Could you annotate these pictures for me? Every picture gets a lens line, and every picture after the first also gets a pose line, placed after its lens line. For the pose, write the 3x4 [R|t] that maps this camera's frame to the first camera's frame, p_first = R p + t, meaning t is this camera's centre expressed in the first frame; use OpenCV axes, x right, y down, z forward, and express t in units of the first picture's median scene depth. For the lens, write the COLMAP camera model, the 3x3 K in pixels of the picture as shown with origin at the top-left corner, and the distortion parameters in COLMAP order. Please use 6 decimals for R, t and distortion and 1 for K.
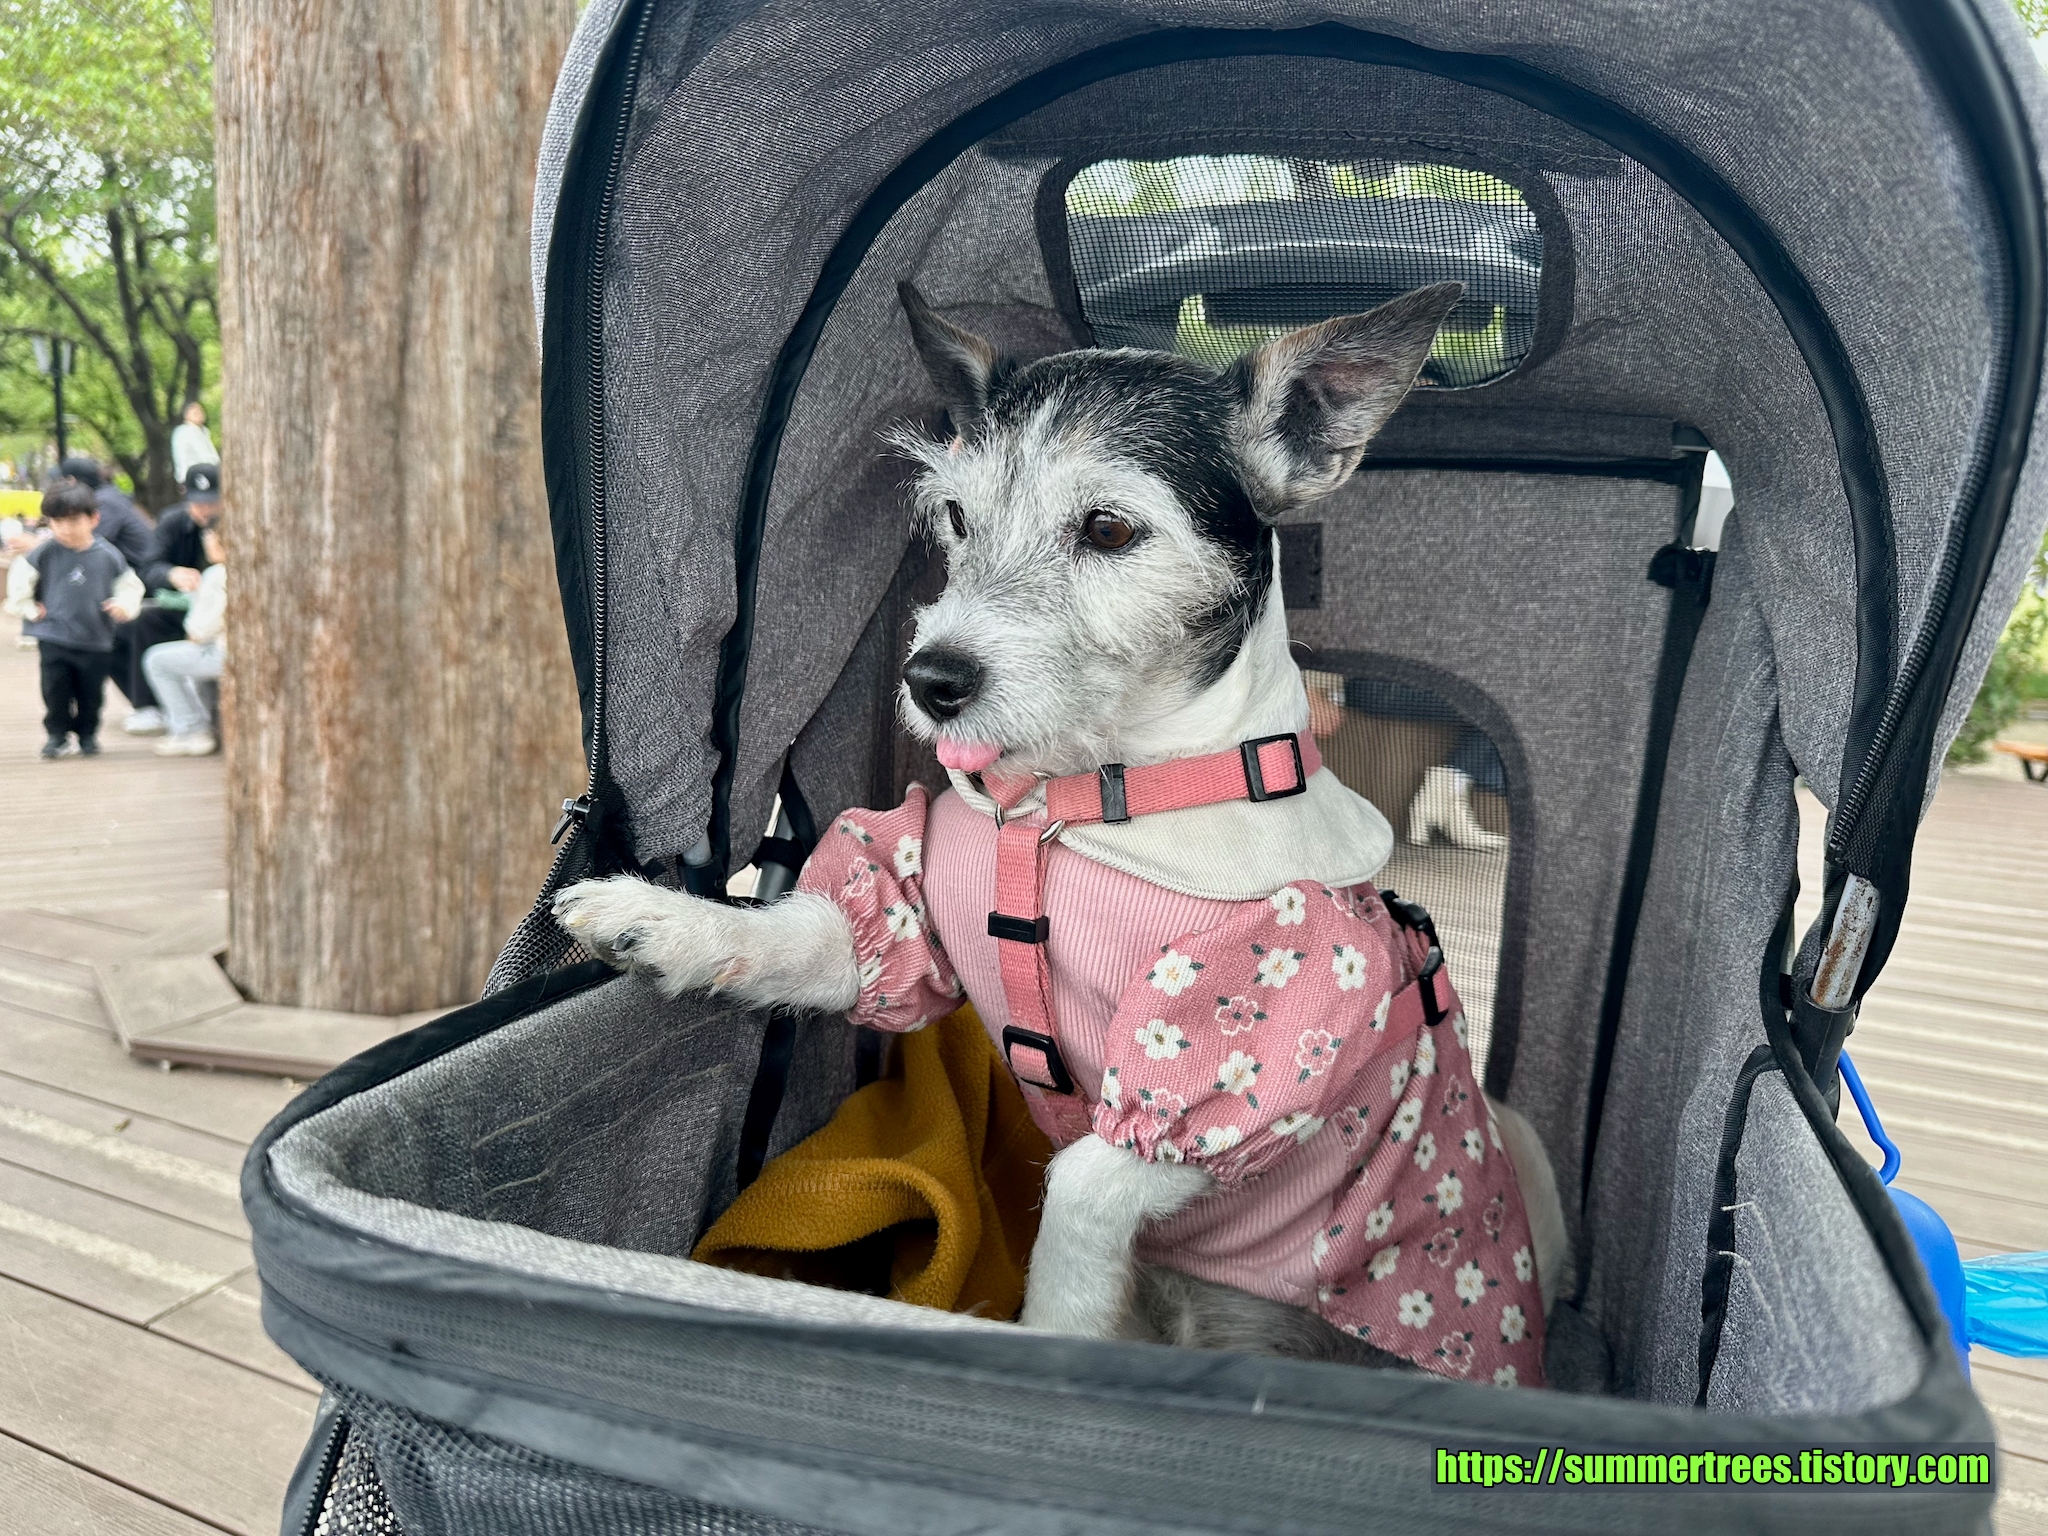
lens RADIAL K [[1486.8, 0, 1025.2], [0, 1486.8, 771.4], [0, 0, 1]] dist [-0.026969, 0.005285]
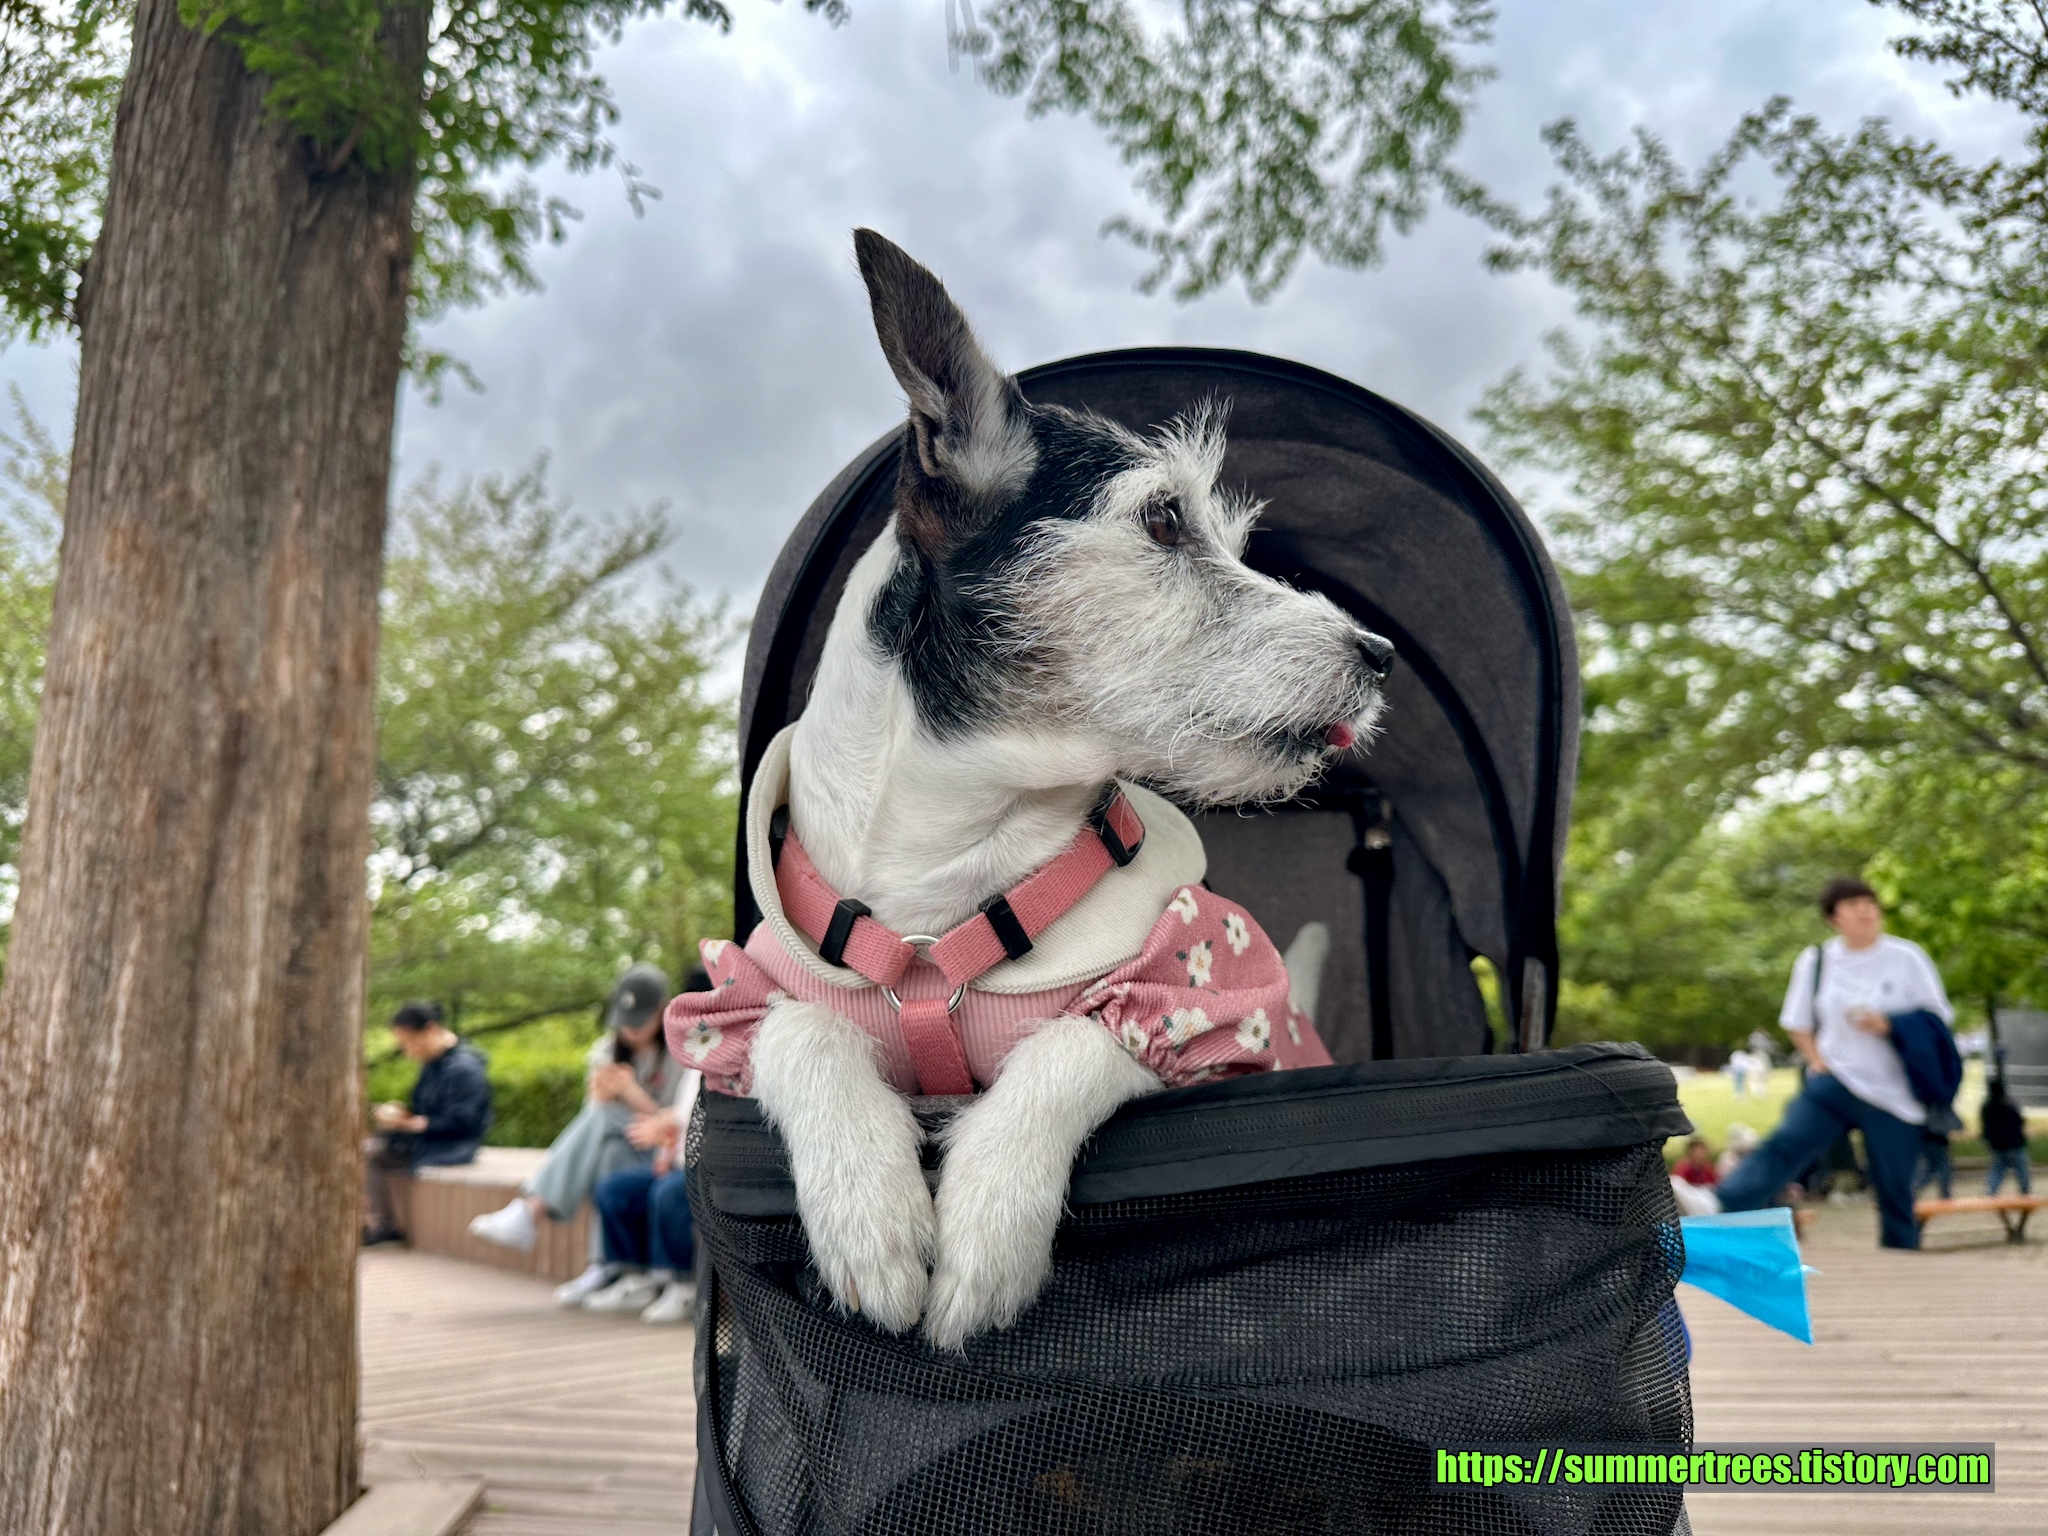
lens RADIAL K [[1434.3, 0, 1022.1], [0, 1434.3, 769.0], [0, 0, 1]] dist [0.006049, 0.002218]
pose [[0.974179, -0.034778, 0.223081, -0.072436], [0.114156, 0.928334, -0.353785, 0.074816], [-0.194790, 0.370116, 0.908334, -0.106167]]
